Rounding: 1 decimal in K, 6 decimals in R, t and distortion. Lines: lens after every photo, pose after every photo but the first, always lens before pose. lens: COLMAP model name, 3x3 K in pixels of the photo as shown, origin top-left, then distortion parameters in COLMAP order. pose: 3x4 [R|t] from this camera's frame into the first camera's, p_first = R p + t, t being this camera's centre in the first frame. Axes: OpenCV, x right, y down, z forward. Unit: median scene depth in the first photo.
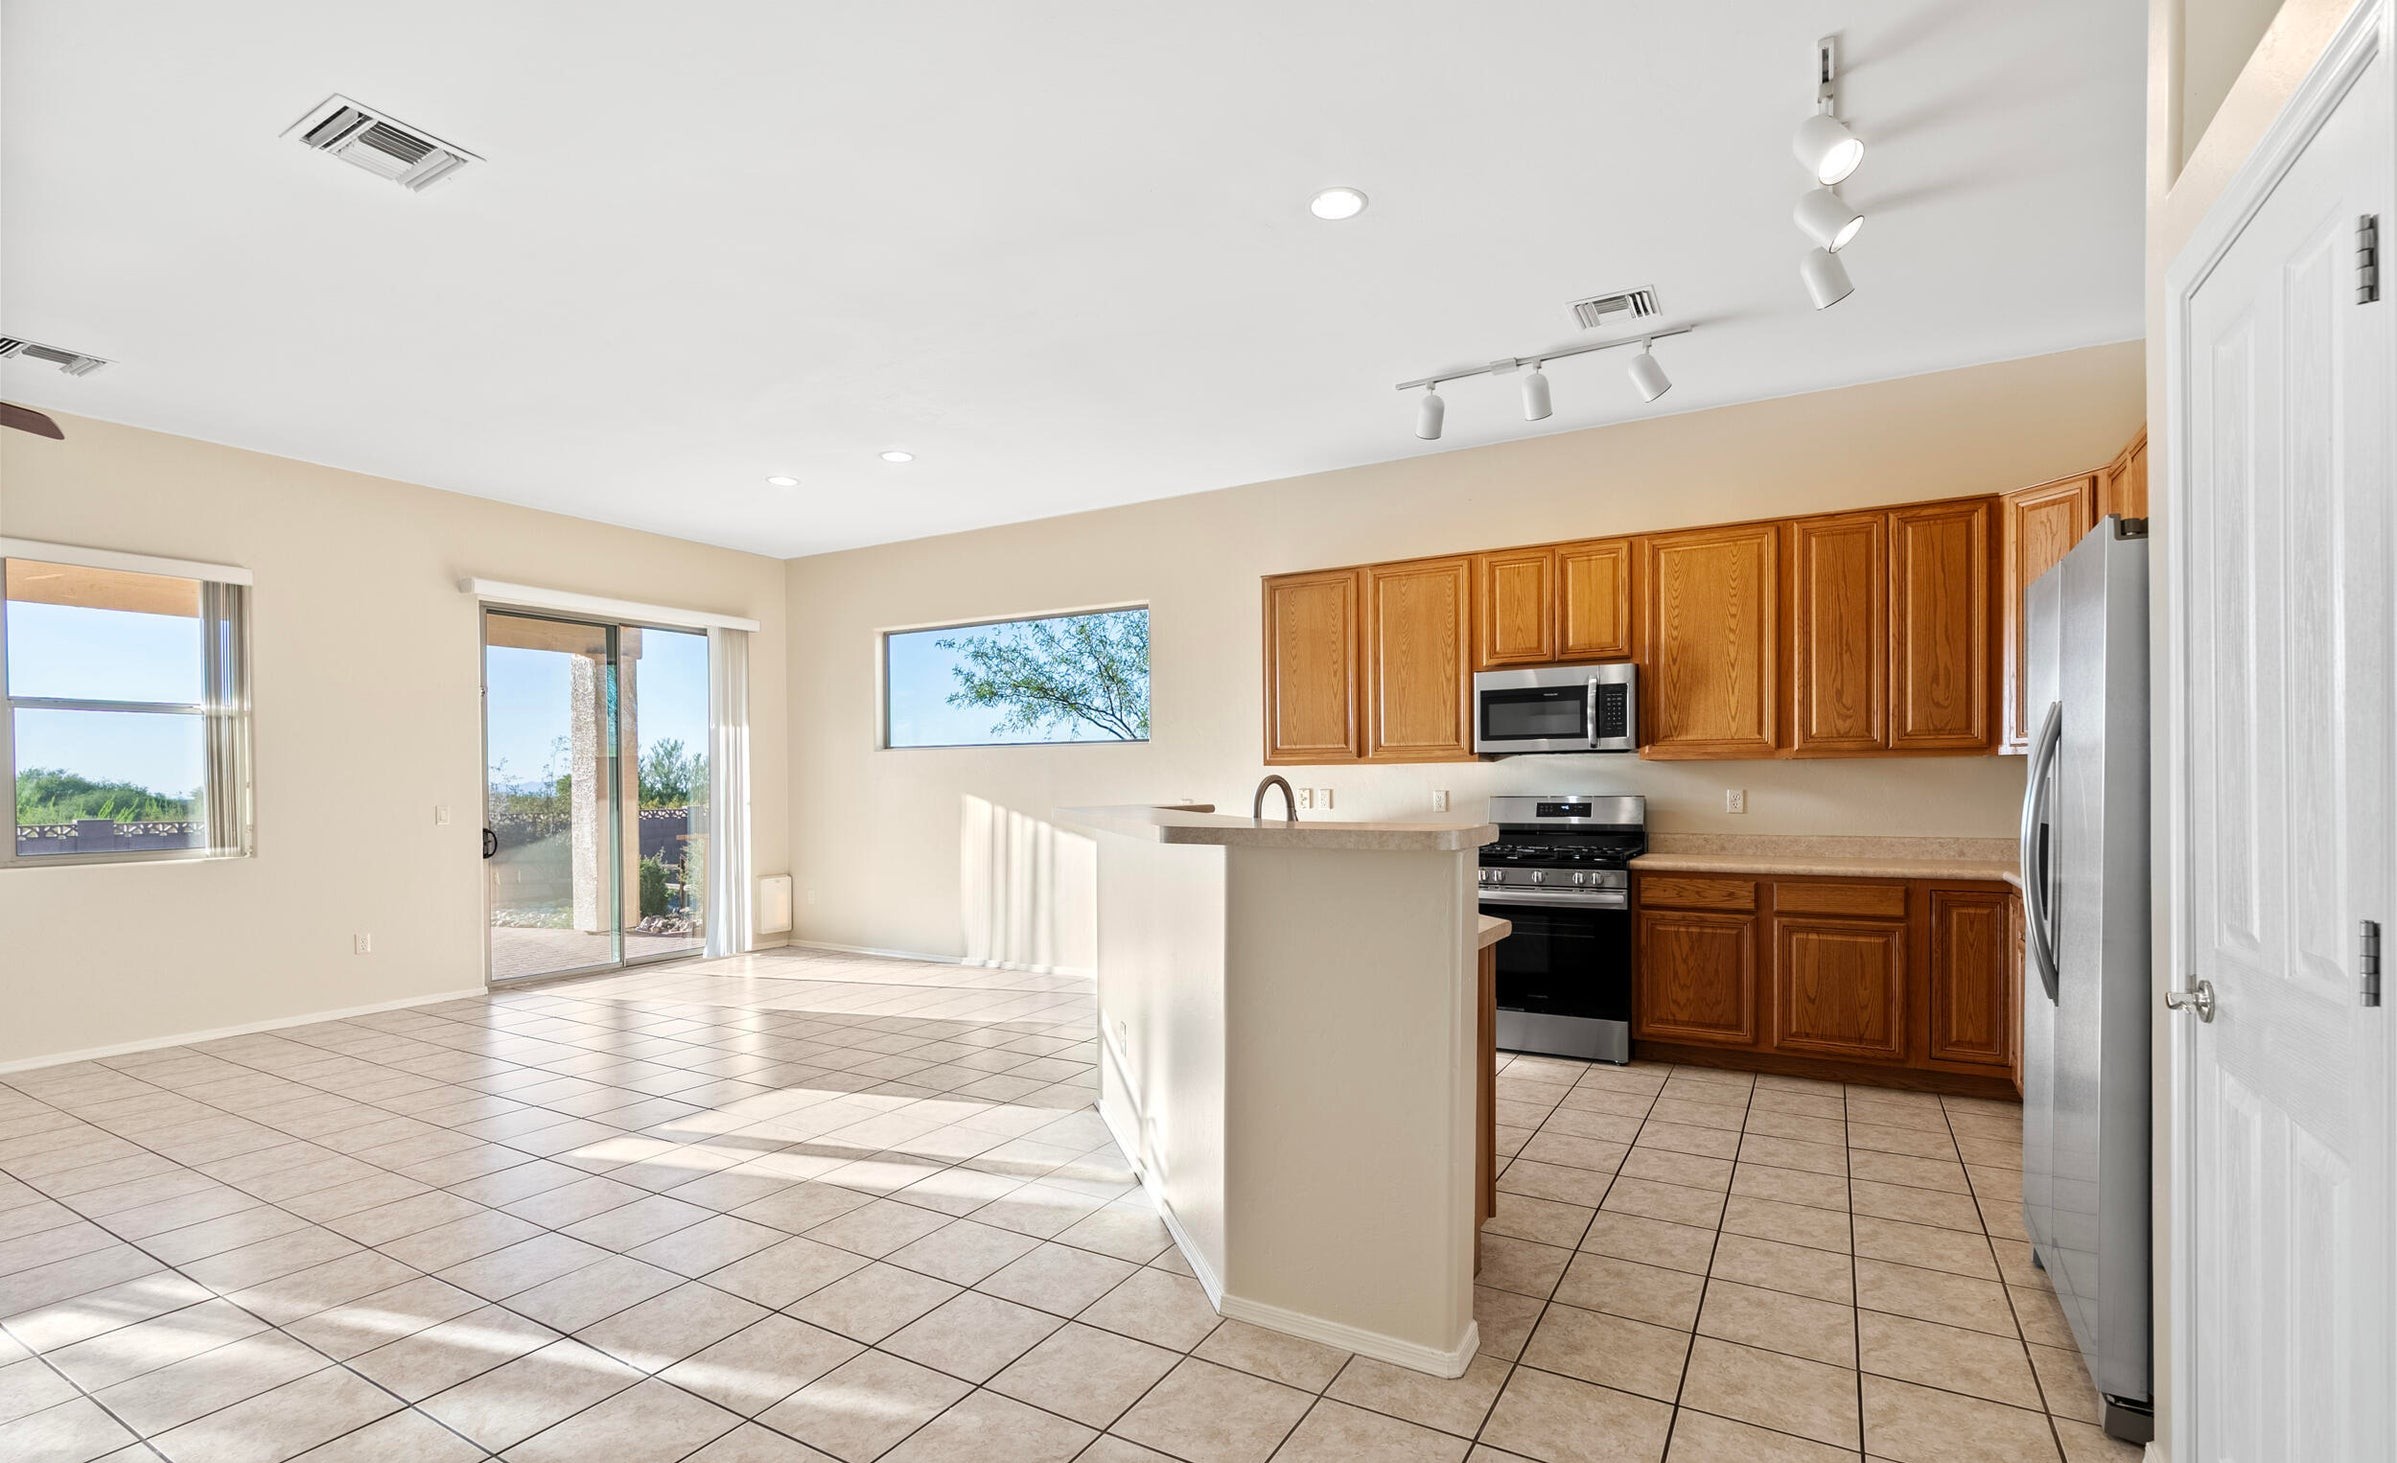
lens RADIAL K [[1089.6, 0, 1194.4], [0, 1089.6, 796.4], [0, 0, 1]] dist [-0.001502, 0.001160]
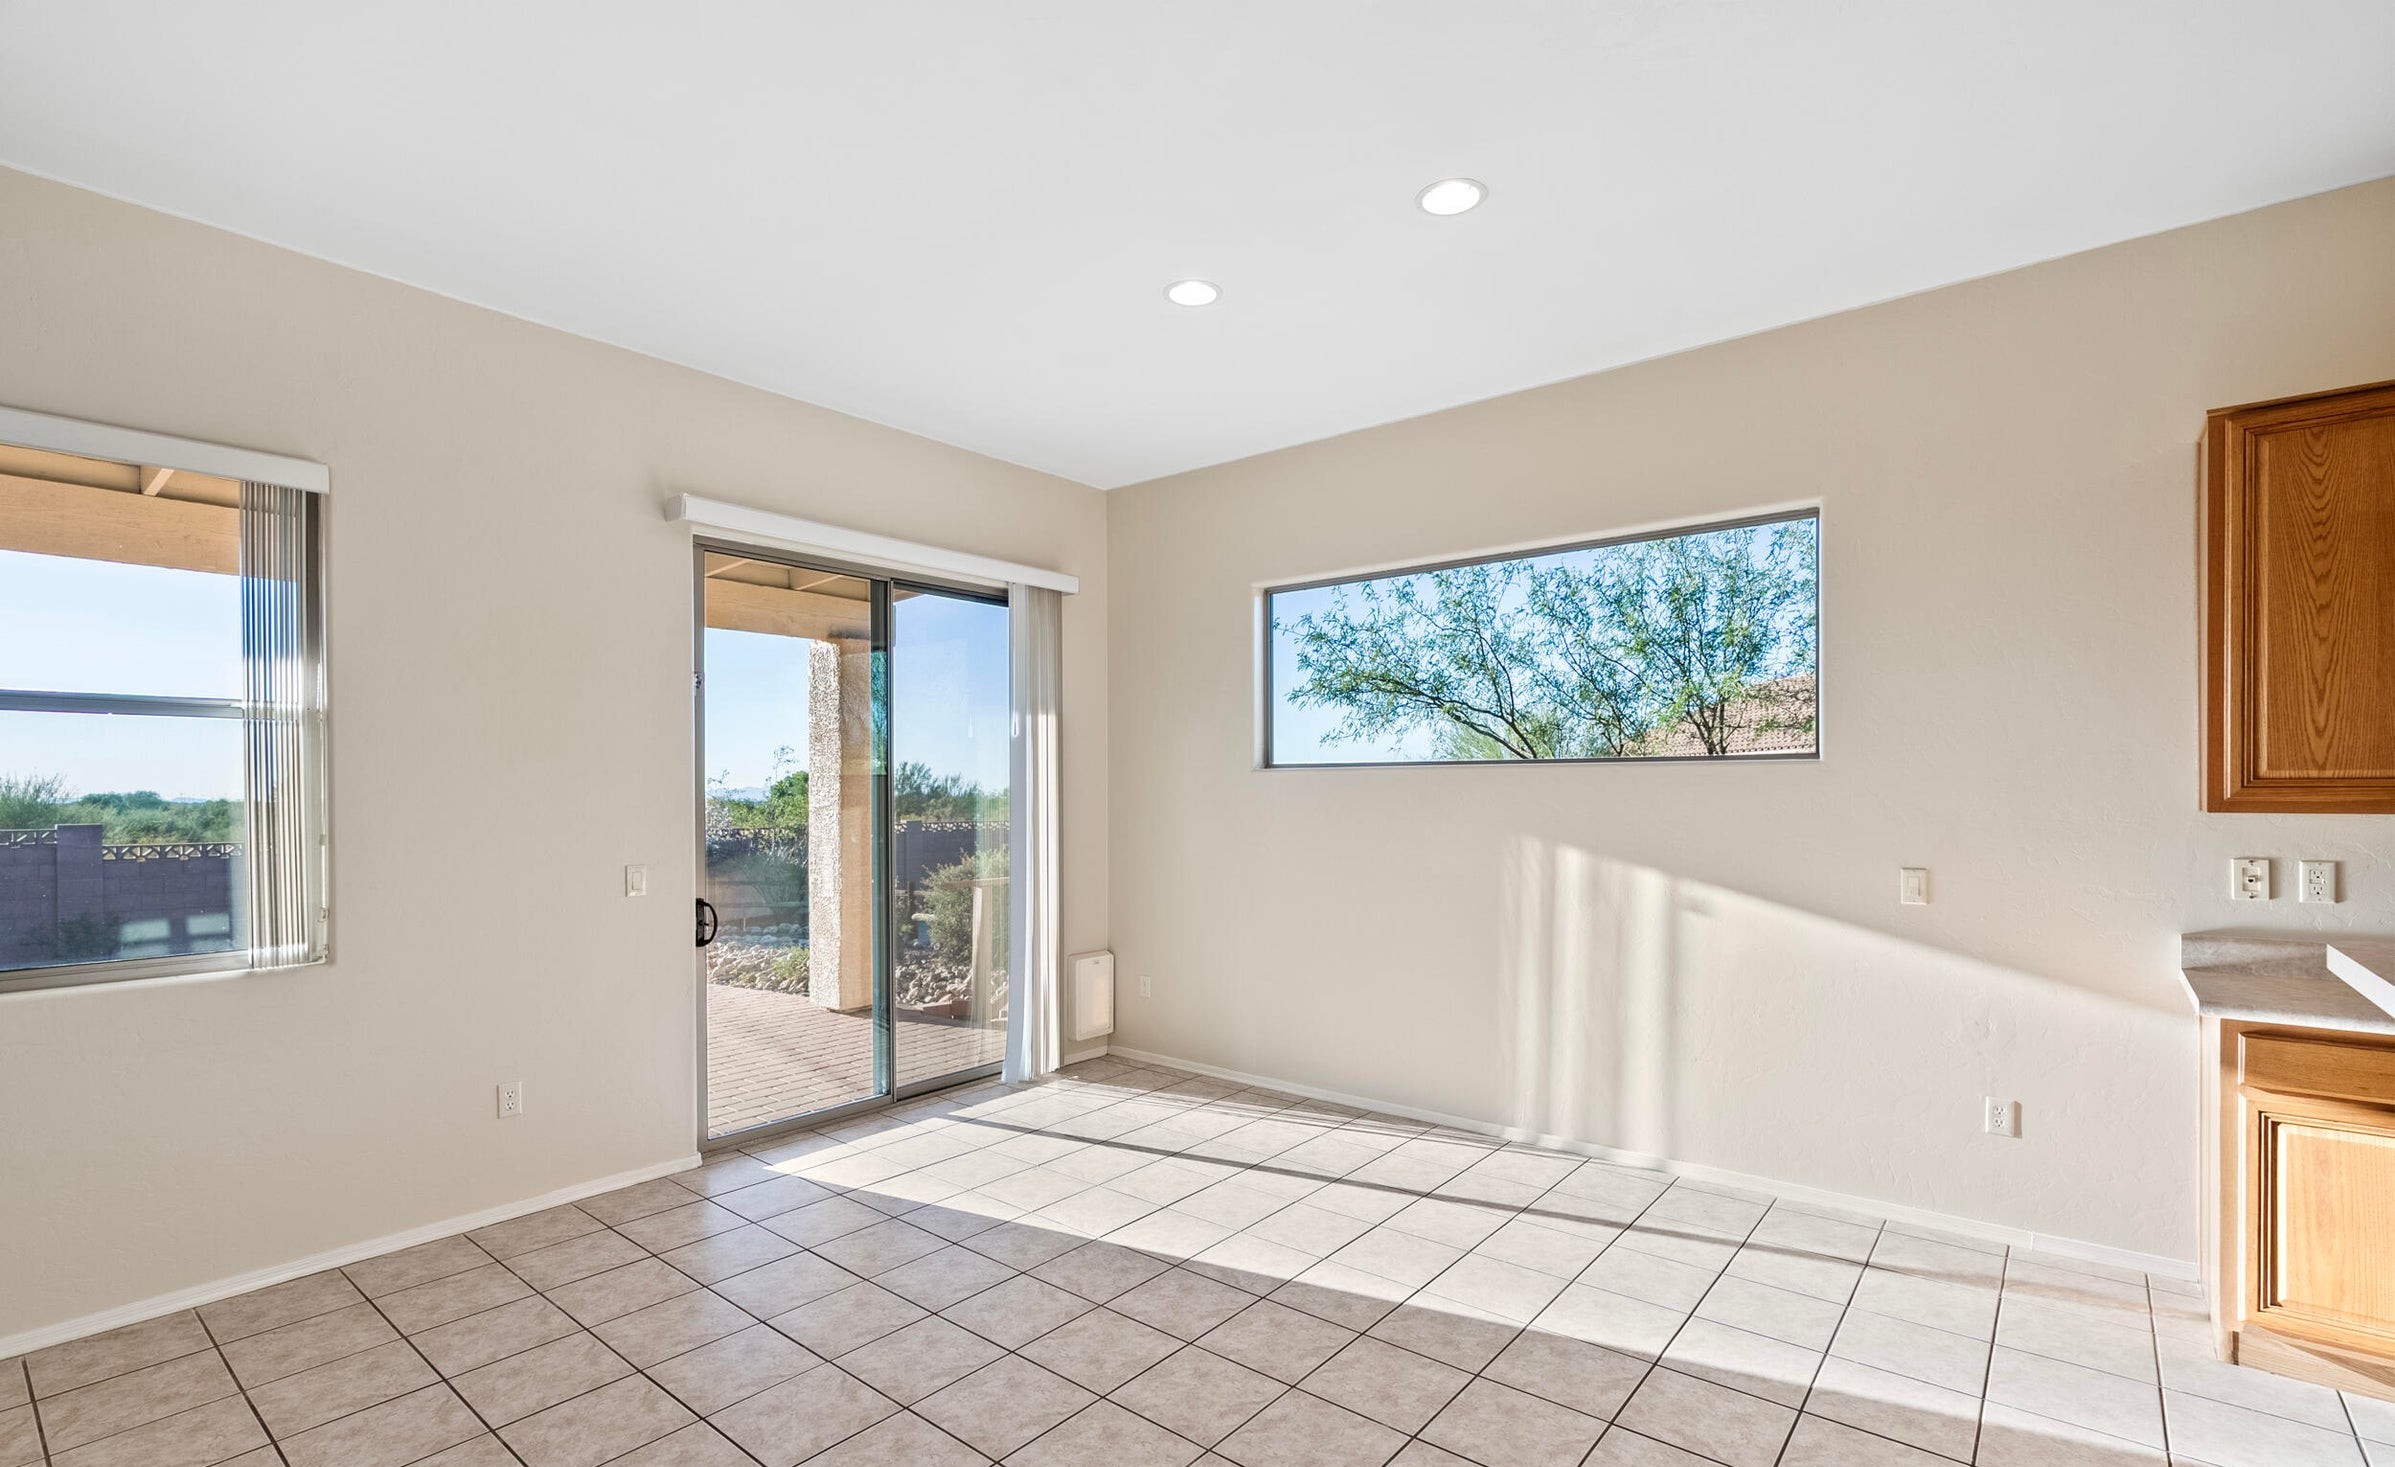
lens RADIAL K [[1086.1, 0, 1195.8], [0, 1086.1, 798.3], [0, 0, 1]] dist [0.000151, 0.000682]
pose [[0.987685, 0.005352, -0.156366, -0.354258], [-0.006180, 0.999969, -0.004812, -0.034920], [0.156336, 0.005719, 0.987687, 0.556926]]
